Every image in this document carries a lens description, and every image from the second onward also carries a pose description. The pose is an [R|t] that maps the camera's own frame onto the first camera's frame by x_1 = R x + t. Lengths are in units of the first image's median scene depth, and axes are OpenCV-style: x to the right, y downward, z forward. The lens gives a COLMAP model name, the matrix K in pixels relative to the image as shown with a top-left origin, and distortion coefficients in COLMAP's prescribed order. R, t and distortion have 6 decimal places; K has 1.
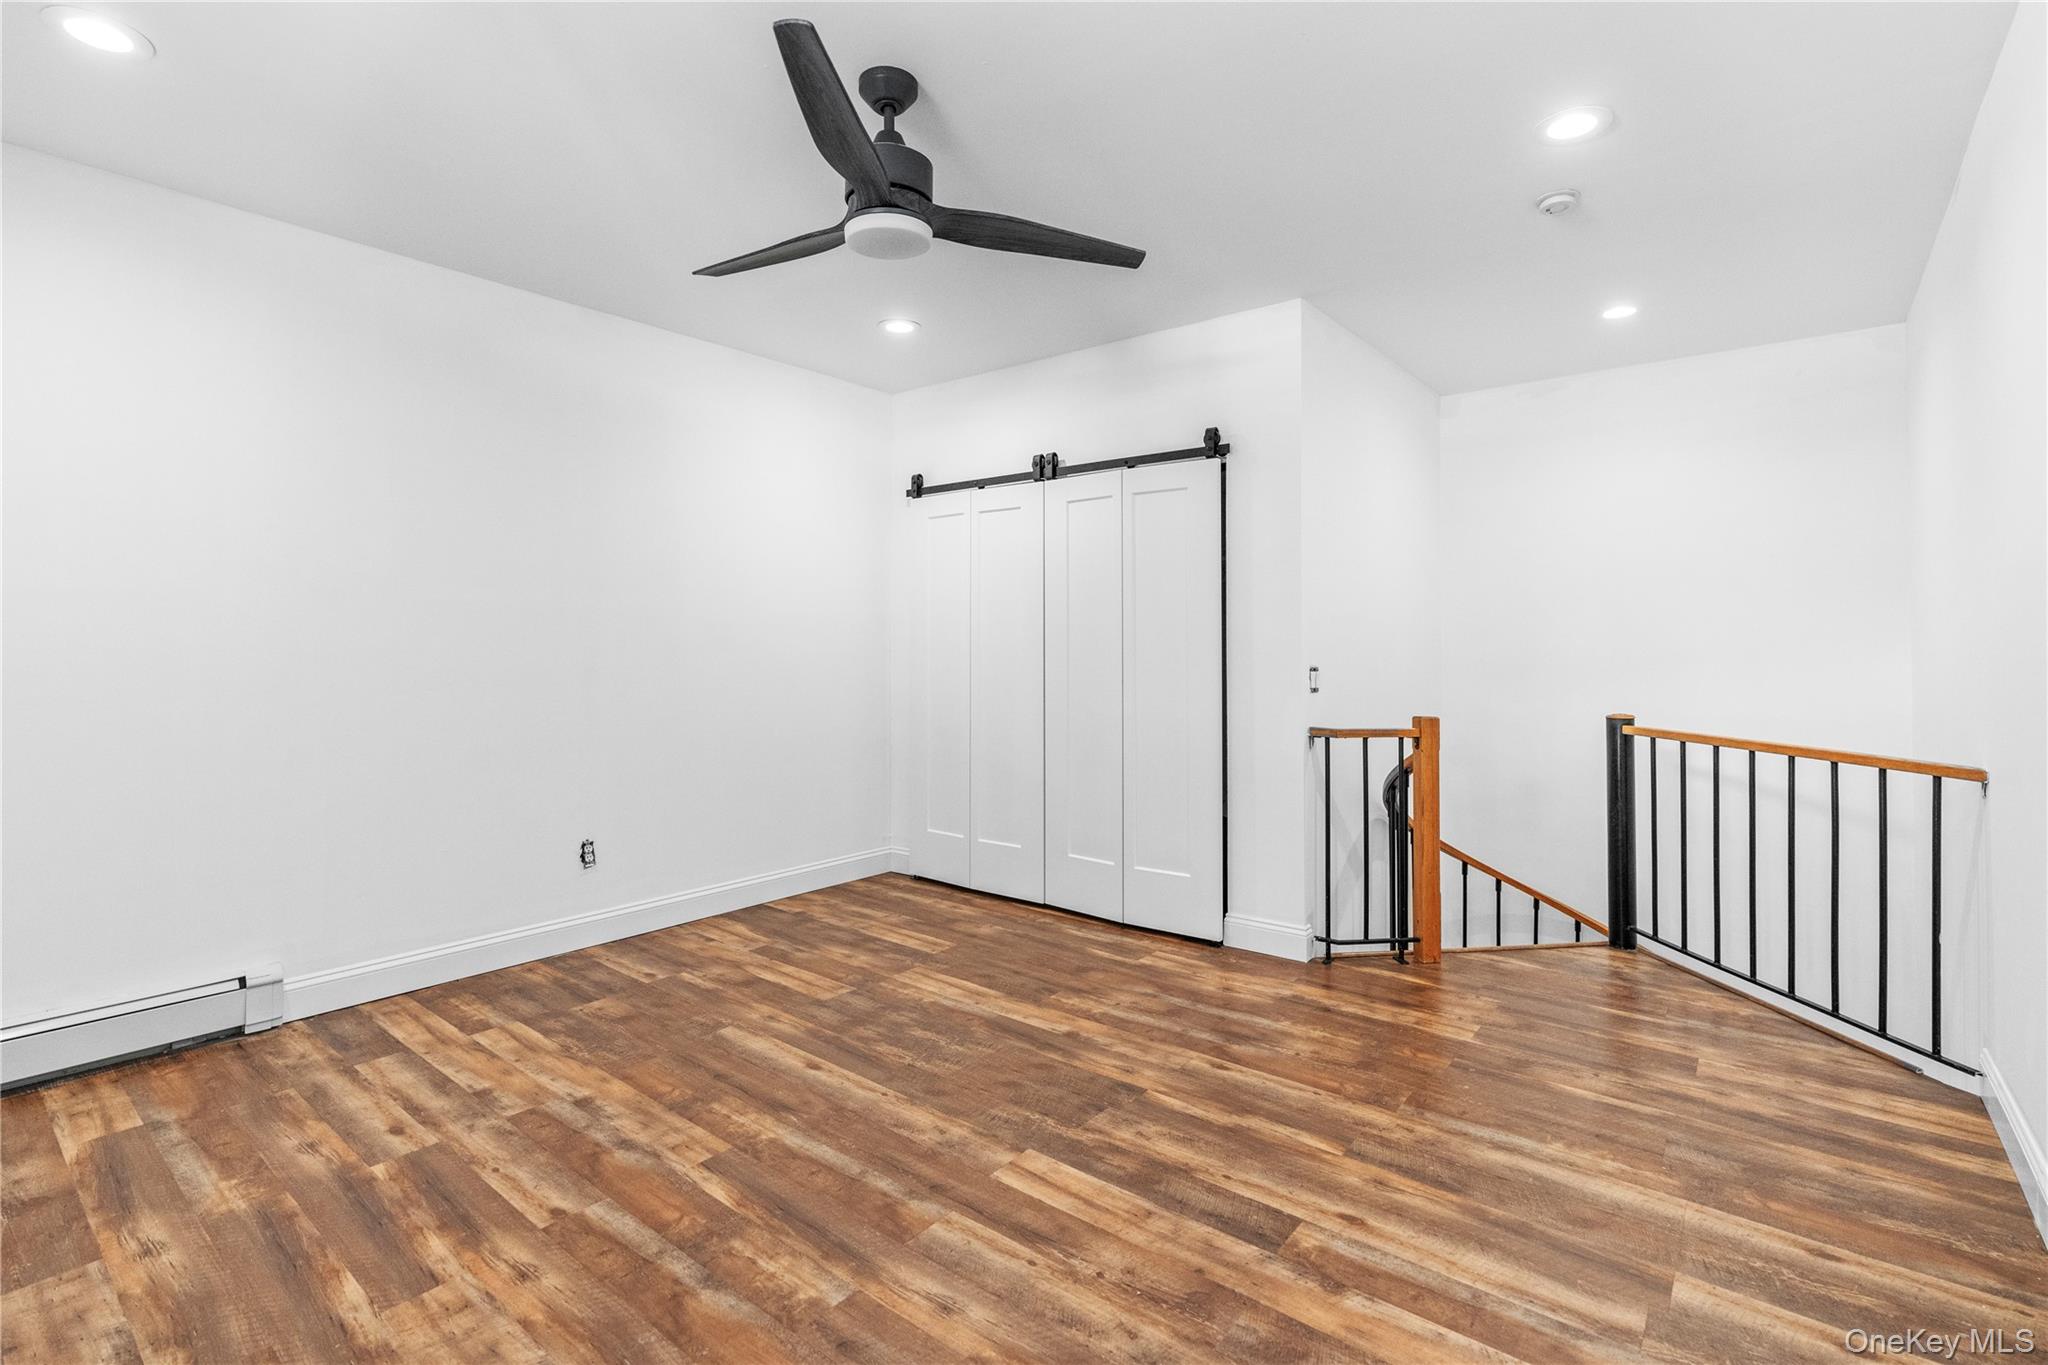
lens RADIAL K [[933.7, 0, 1000.7], [0, 933.7, 635.3], [0, 0, 1]] dist [-0.012214, 0.004039]
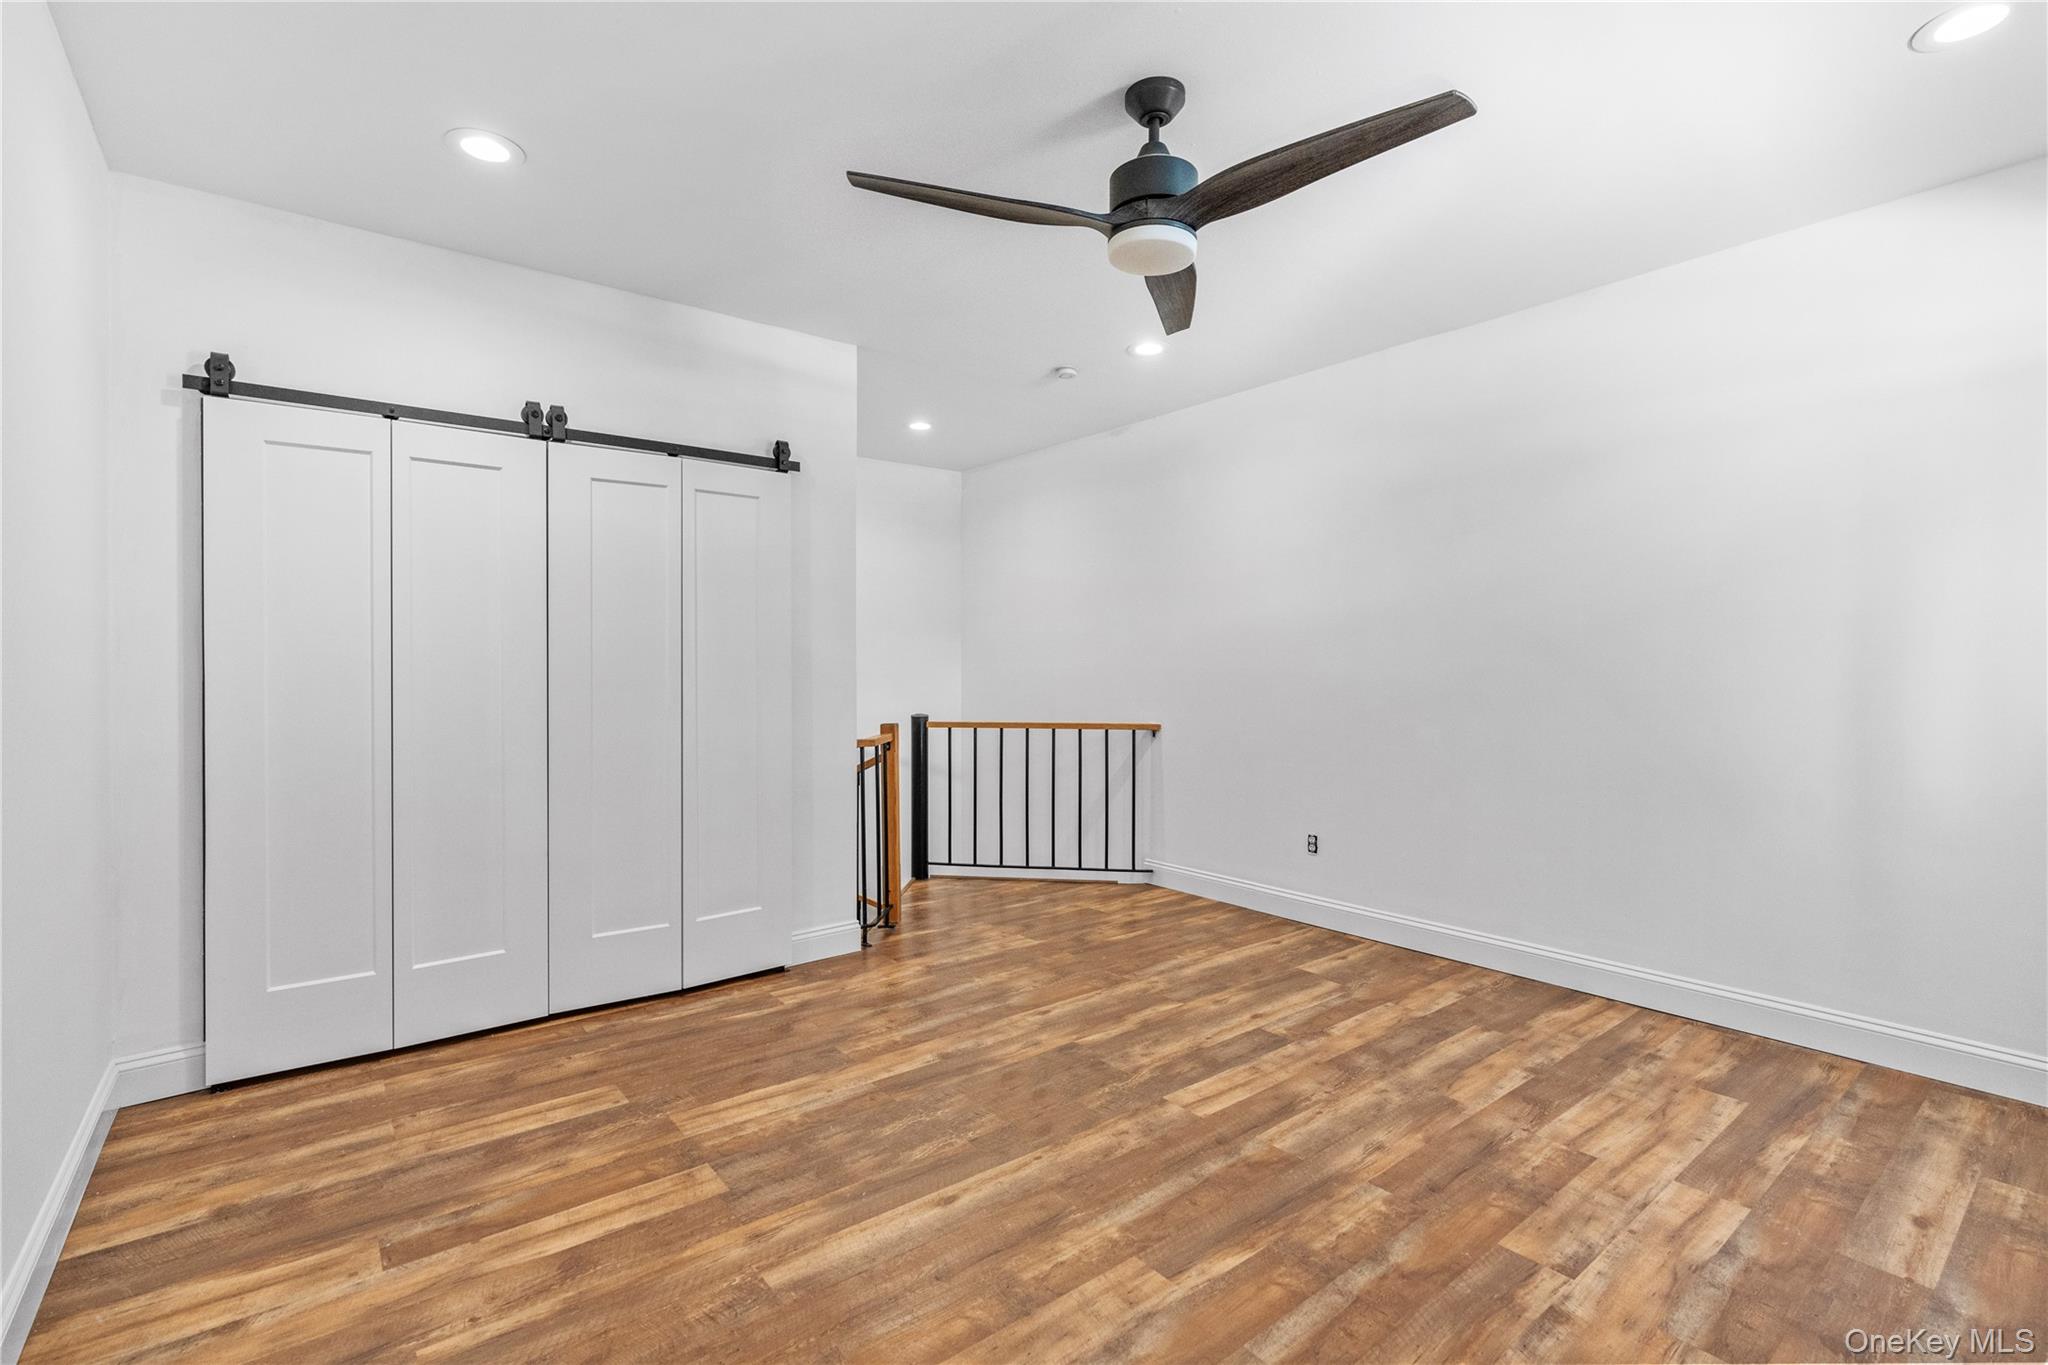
lens RADIAL K [[933.7, 0, 1008.2], [0, 933.7, 678.5], [0, 0, 1]] dist [-0.012214, 0.004039]
pose [[0.218424, -0.015532, 0.975730, -0.974777], [-0.007969, 0.999812, 0.017700, 0.008022], [-0.975821, -0.011641, 0.218259, 0.804226]]
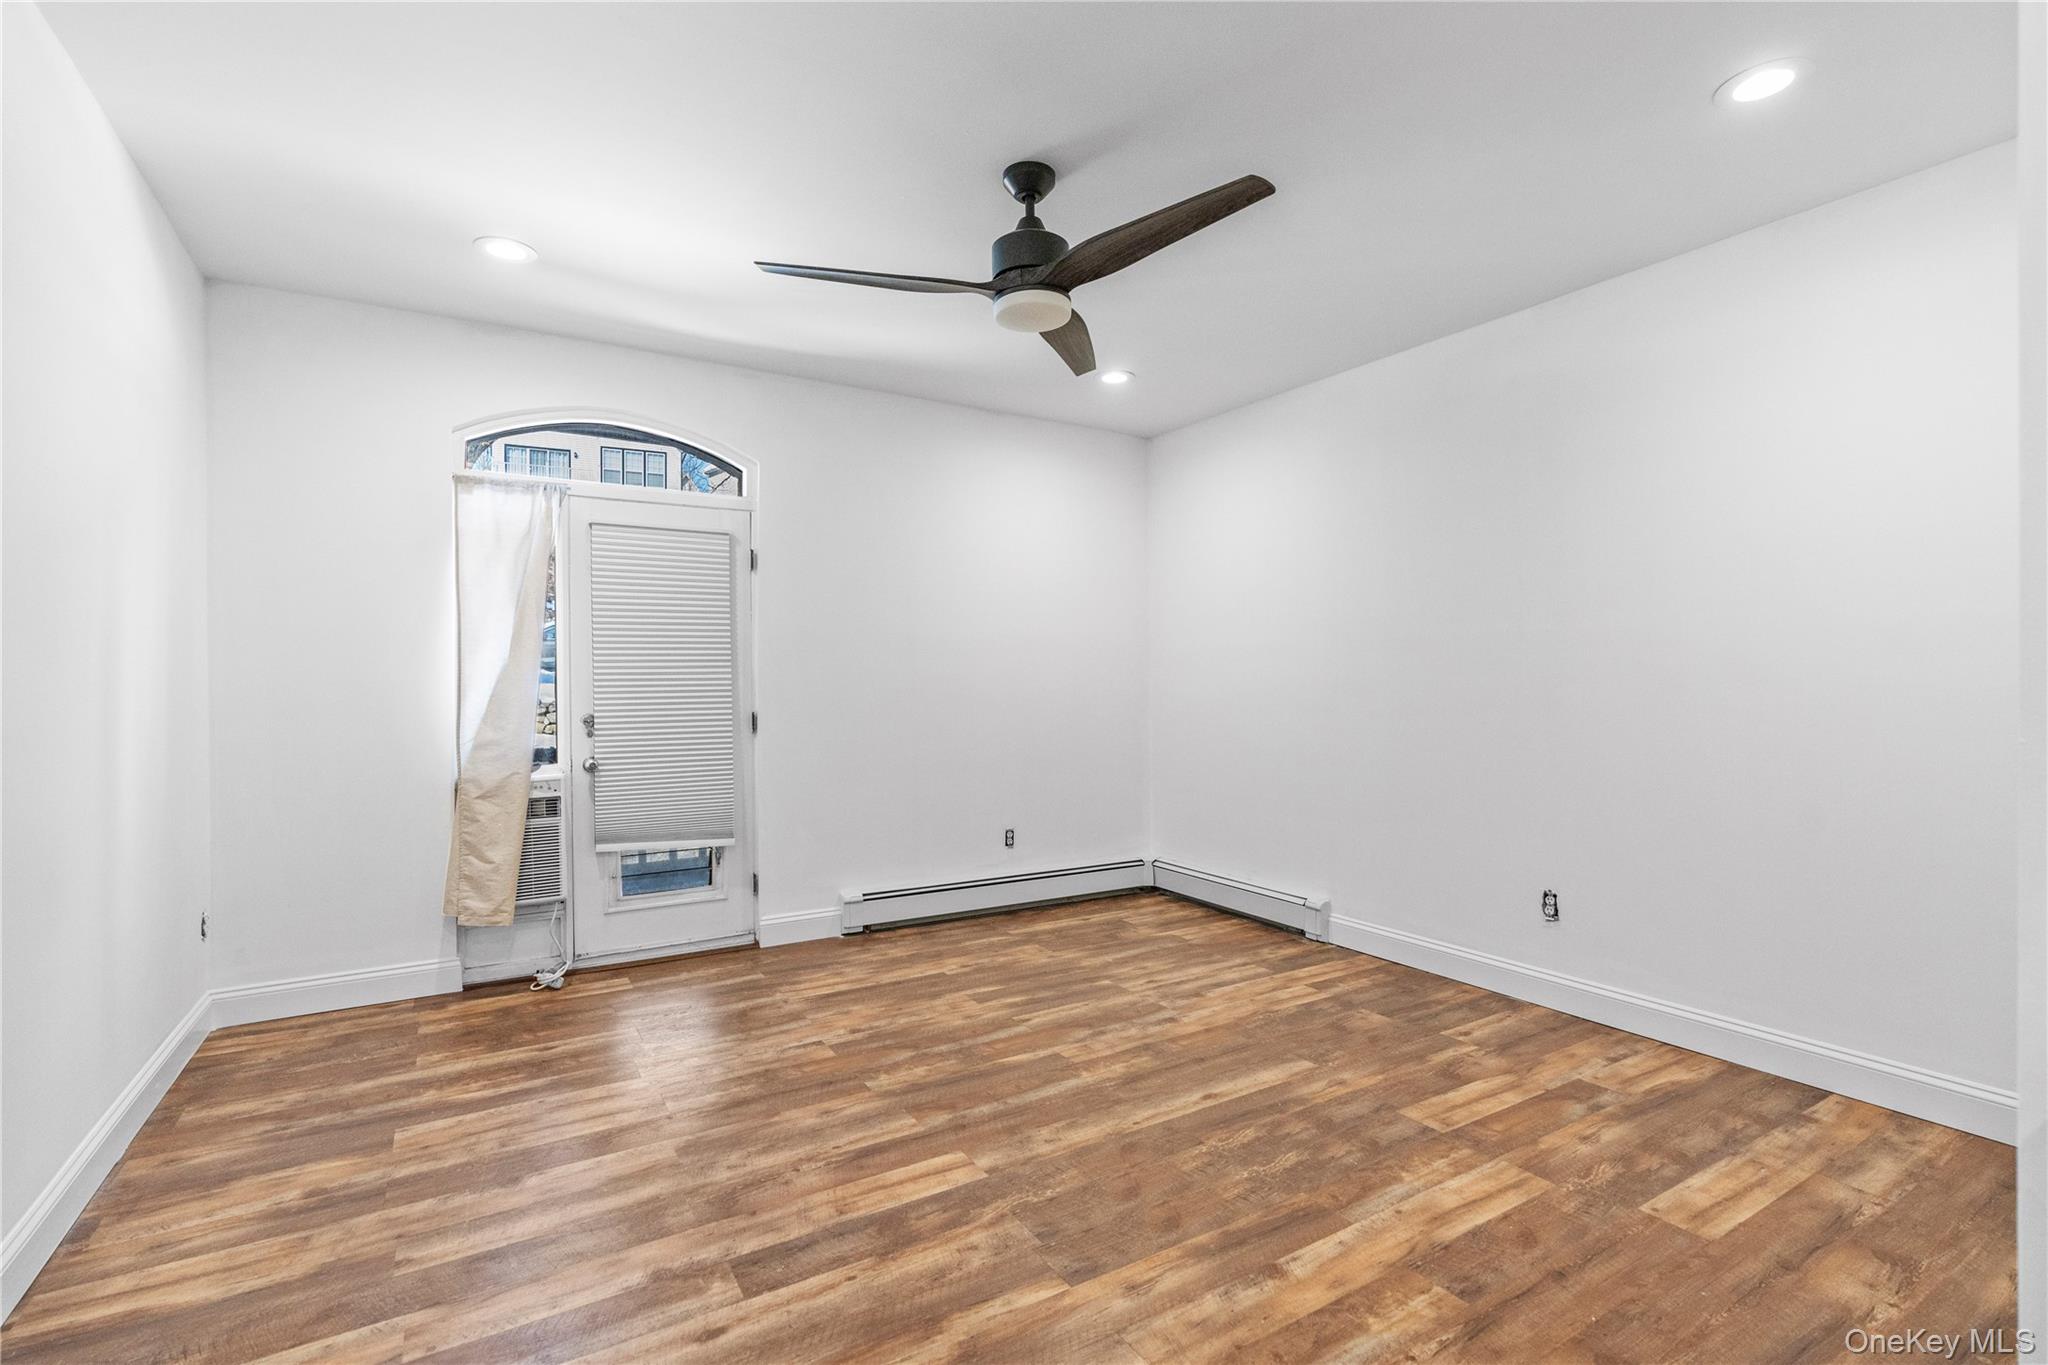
lens RADIAL K [[933.7, 0, 1038.2], [0, 933.7, 683.9], [0, 0, 1]] dist [-0.012214, 0.004039]
pose [[-0.308907, 0.002652, -0.951089, 0.826338], [0.011559, 0.999933, -0.000966, 0.020118], [0.951022, -0.011292, -0.308917, 1.169140]]
